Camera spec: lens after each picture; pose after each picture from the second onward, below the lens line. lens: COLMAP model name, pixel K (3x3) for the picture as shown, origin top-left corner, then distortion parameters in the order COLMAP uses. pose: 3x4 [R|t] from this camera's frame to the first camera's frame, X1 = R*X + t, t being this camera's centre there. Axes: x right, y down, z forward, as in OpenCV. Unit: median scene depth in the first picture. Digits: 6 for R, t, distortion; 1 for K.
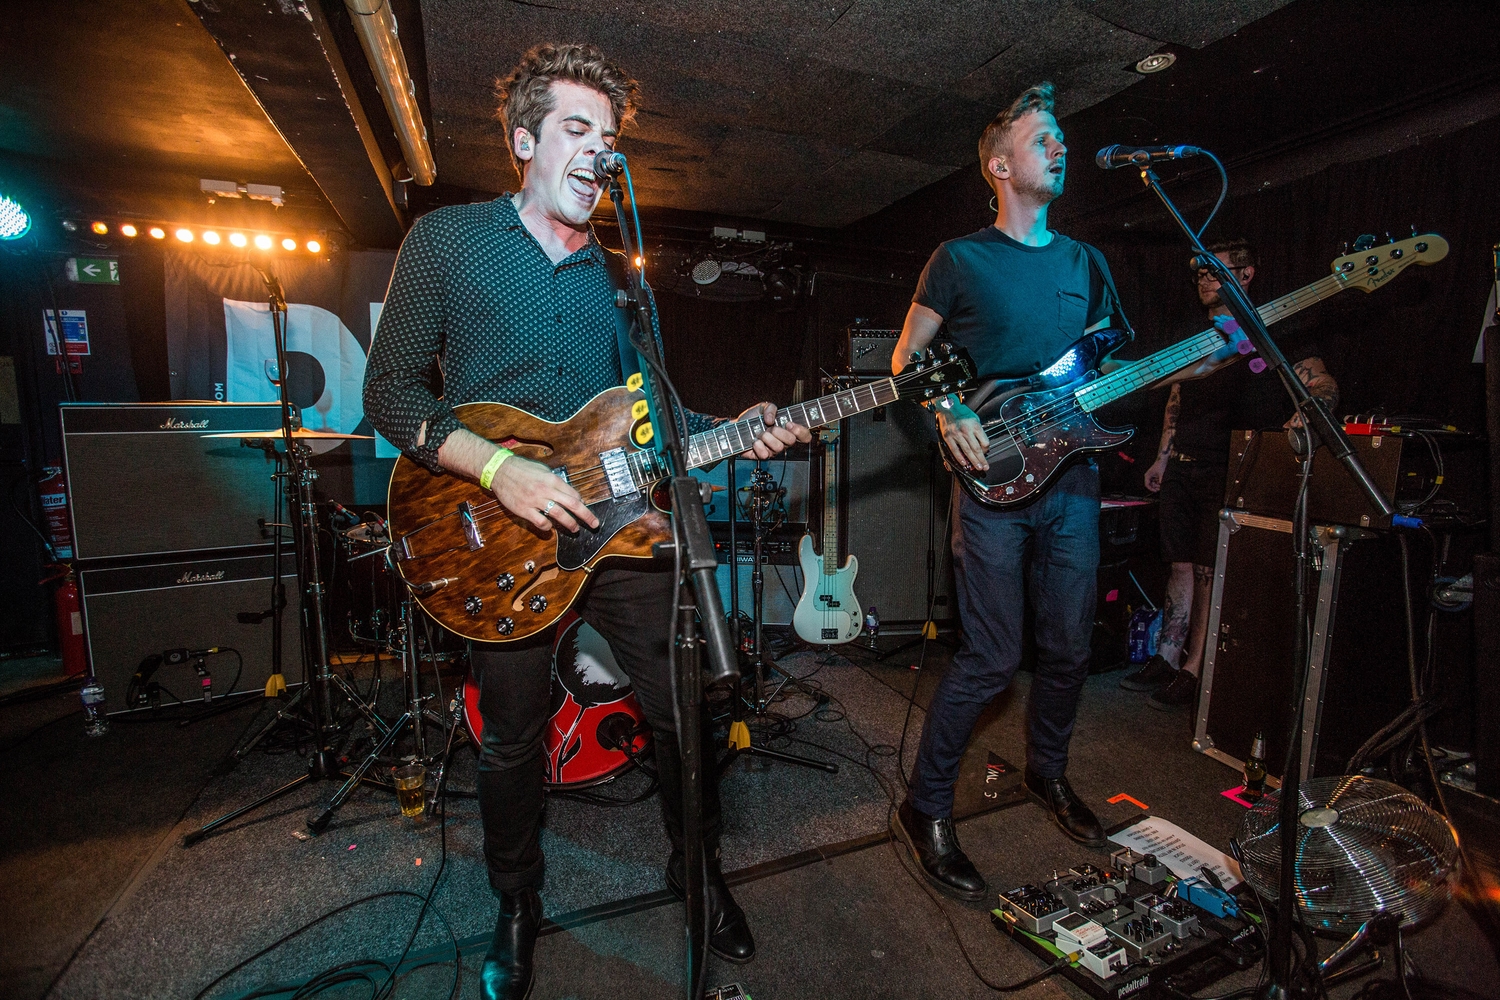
lens RADIAL K [[686.2, 0, 749.7], [0, 686.2, 495.6], [0, 0, 1]] dist [-0.069913, 0.027508]
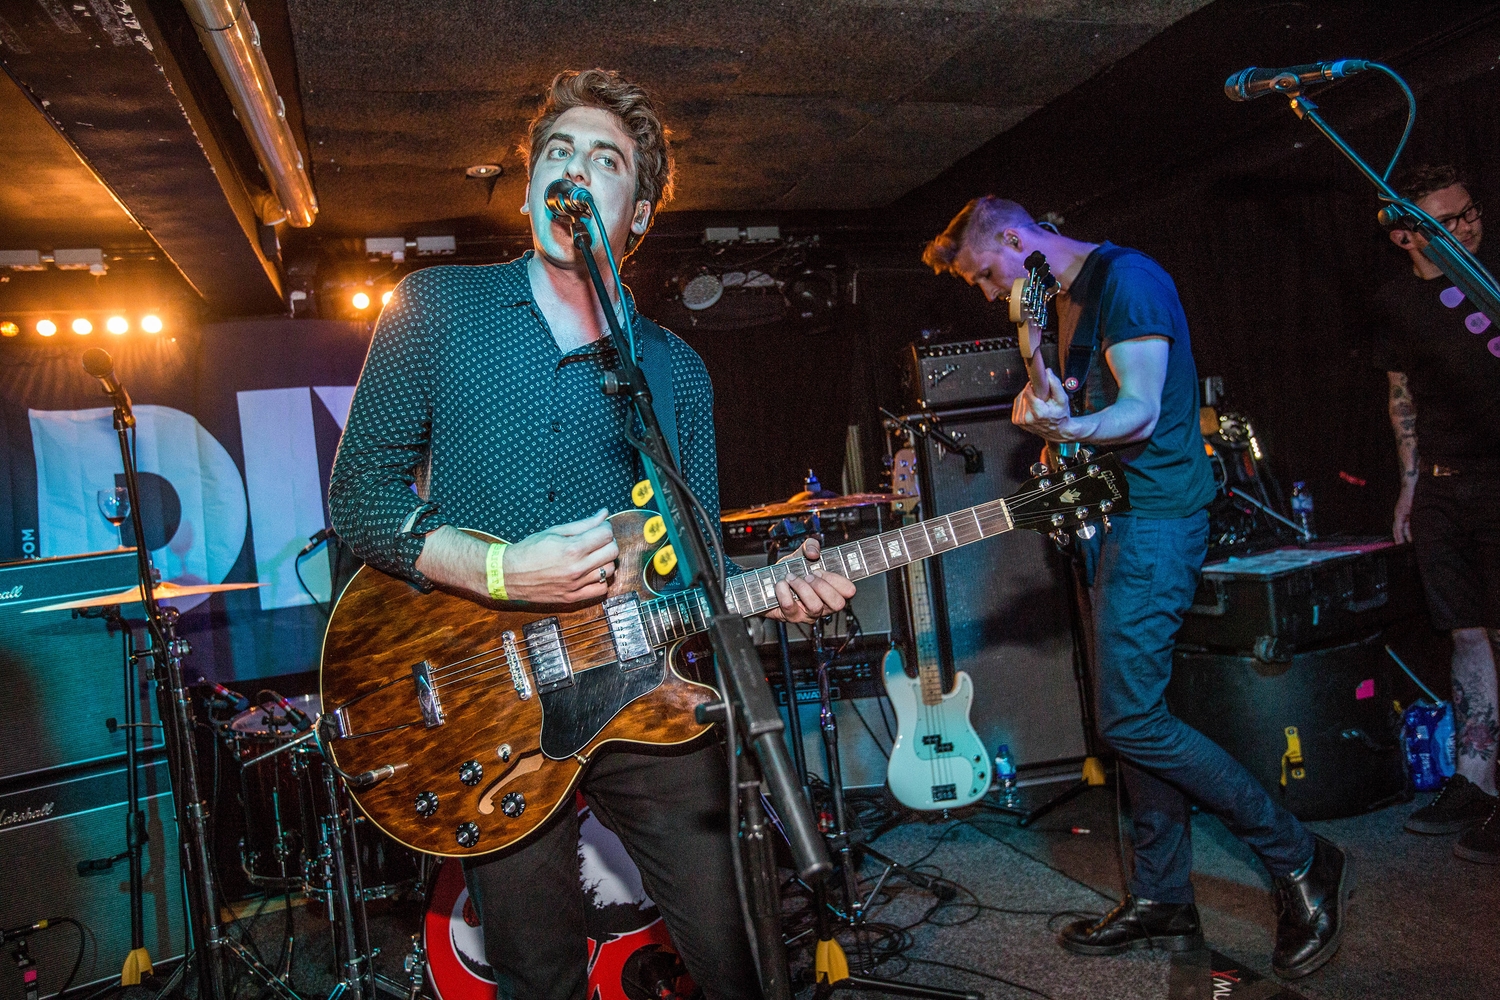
lens RADIAL K [[1022.1, 0, 751.7], [0, 1022.1, 497.1], [0, 0, 1]] dist [-0.044412, 0.058504]
pose [[0.992227, -0.119599, -0.034363, -0.003049], [0.115694, 0.988320, -0.099185, -0.012247], [0.045825, 0.094439, 0.994475, -0.048927]]
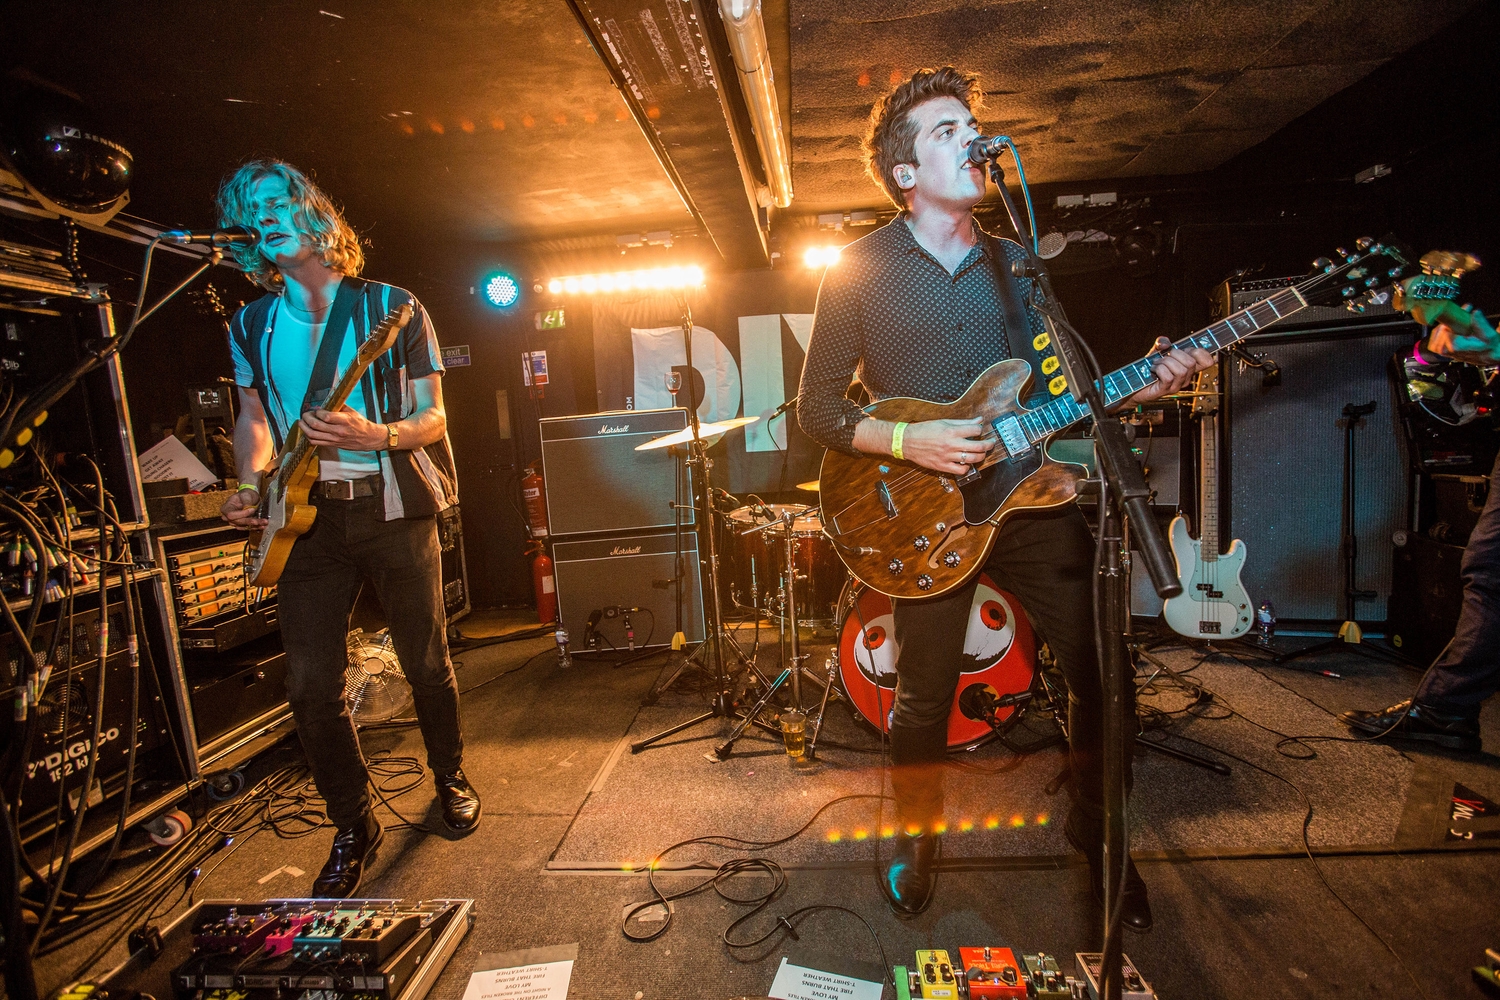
lens RADIAL K [[686.2, 0, 749.7], [0, 686.2, 495.6], [0, 0, 1]] dist [-0.069913, 0.027508]
pose [[0.893137, -0.016866, -0.449468, -0.037559], [0.019311, 0.999813, 0.000855, 0.025620], [0.449369, -0.009443, 0.893296, -0.065474]]
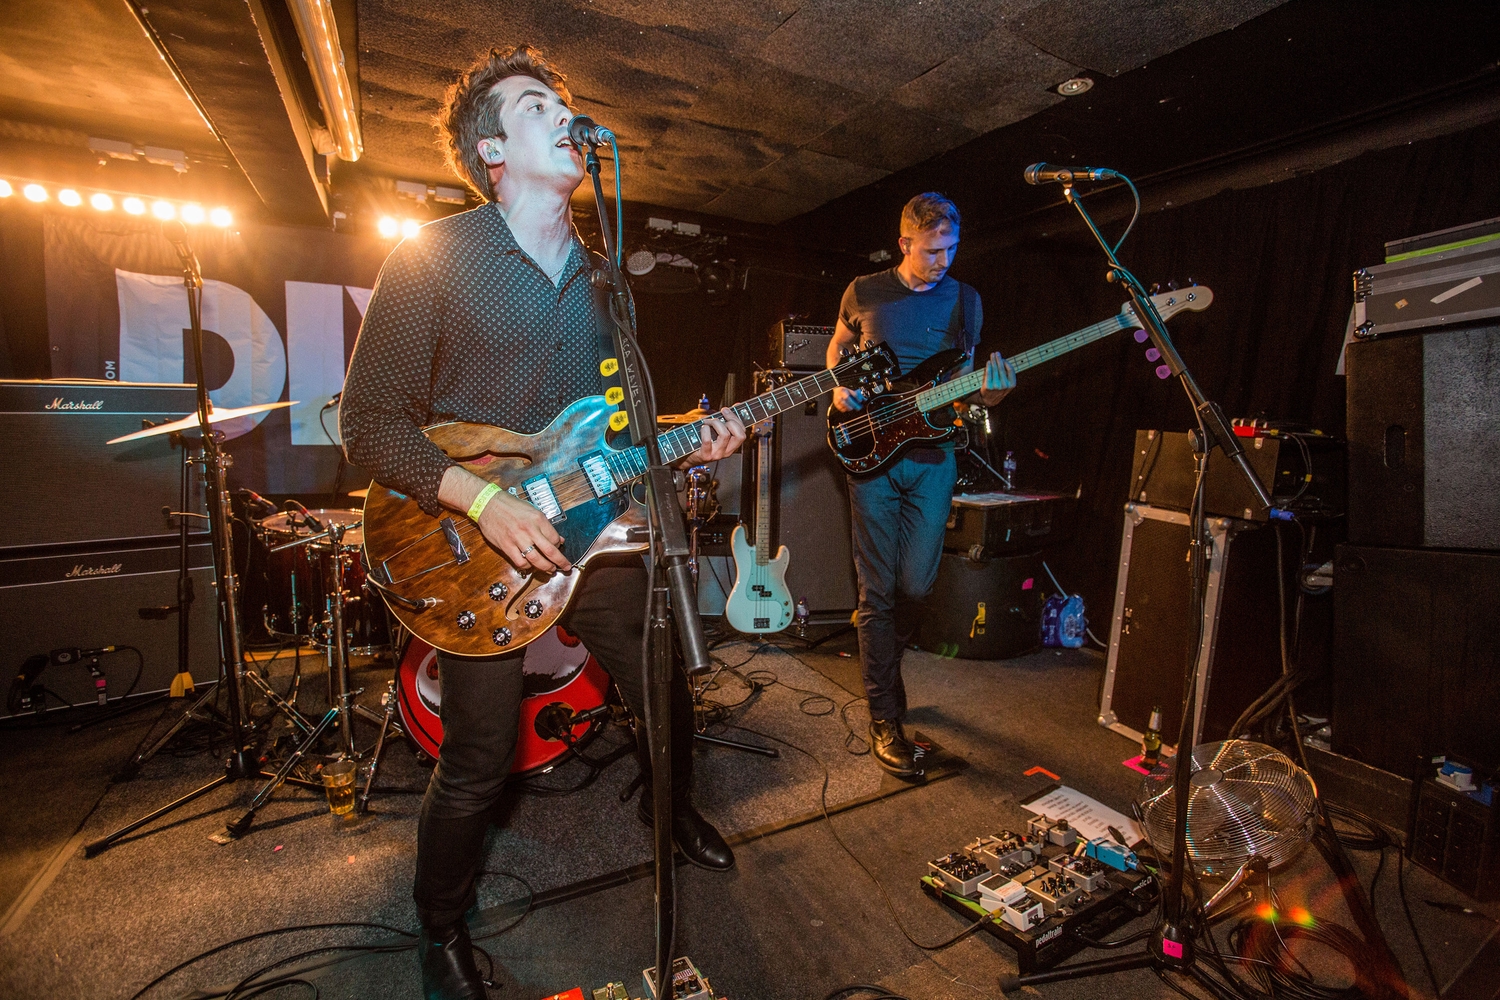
lens RADIAL K [[687.0, 0, 750.1], [0, 687.0, 497.0], [0, 0, 1]] dist [-0.069159, 0.026303]
pose [[0.993711, 0.006531, 0.111784, -0.023260], [-0.007915, 0.999897, 0.011939, 0.002393], [-0.111694, -0.012748, 0.993661, -0.019922]]
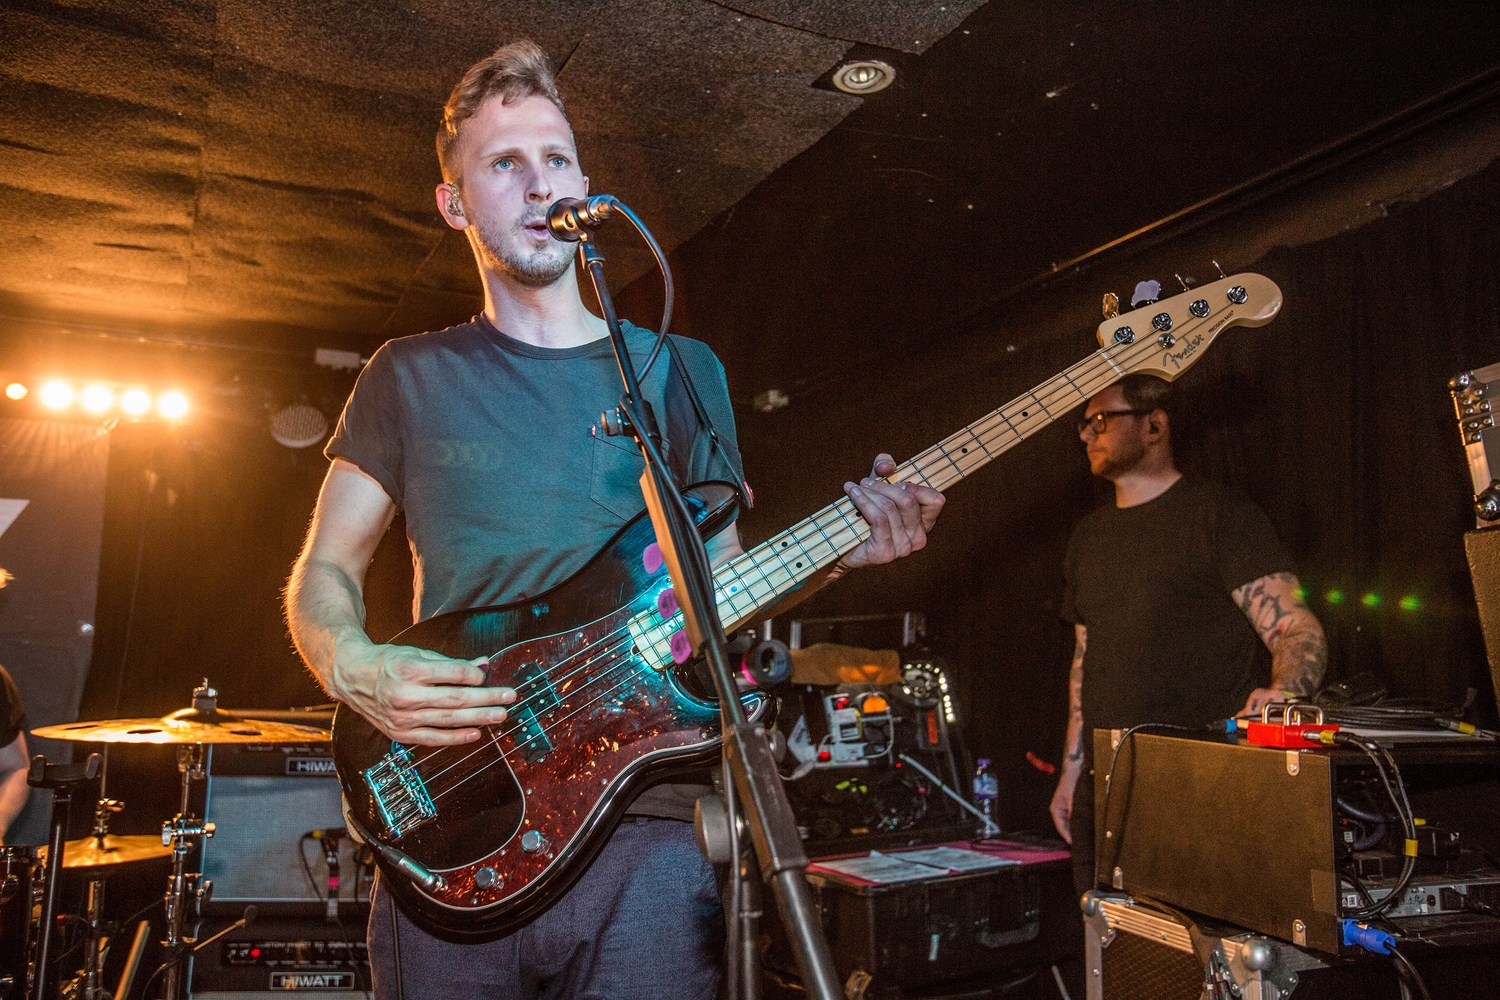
lens RADIAL K [[1162.2, 0, 750.0], [0, 1162.2, 500.0], [0, 0, 1]] dist [-0.041492, 0.063552]
pose [[0.997320, 0.005596, 0.072951, 0.393188], [0.012882, 0.968065, -0.250367, -0.048295], [-0.072022, 0.250636, 0.965399, 0.125706]]
